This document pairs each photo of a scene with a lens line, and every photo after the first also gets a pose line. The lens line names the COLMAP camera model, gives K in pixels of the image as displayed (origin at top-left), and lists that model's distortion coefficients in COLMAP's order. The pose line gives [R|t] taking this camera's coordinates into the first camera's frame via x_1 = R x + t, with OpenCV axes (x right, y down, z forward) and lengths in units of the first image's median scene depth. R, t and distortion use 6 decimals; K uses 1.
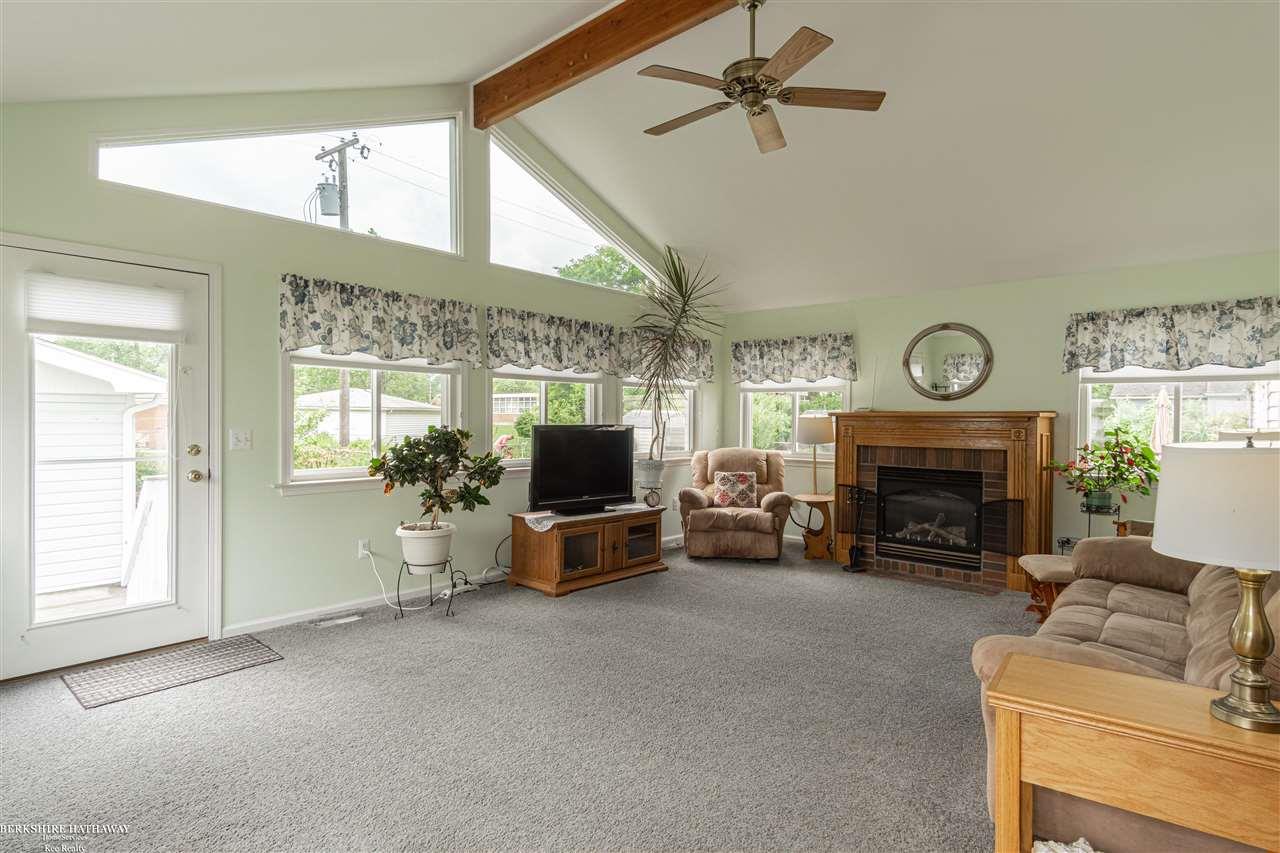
lens RADIAL K [[688.5, 0, 641.9], [0, 688.5, 424.0], [0, 0, 1]] dist [0.000432, -0.000392]
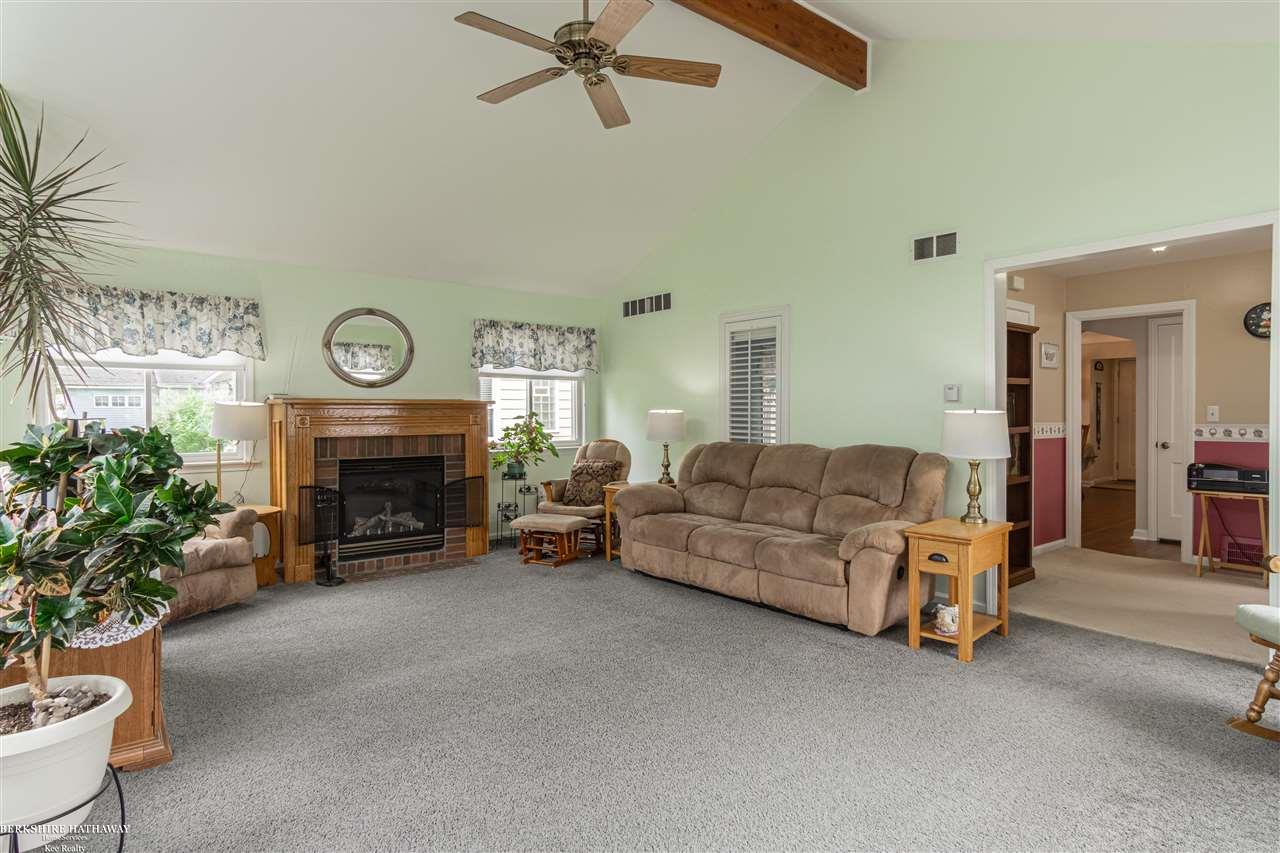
lens RADIAL K [[688.5, 0, 643.5], [0, 688.5, 415.9], [0, 0, 1]] dist [0.000432, -0.000392]
pose [[0.146145, -0.015025, 0.989149, -0.521095], [0.014562, 0.999809, 0.013036, -0.001503], [-0.989156, 0.012498, 0.146336, 0.532786]]
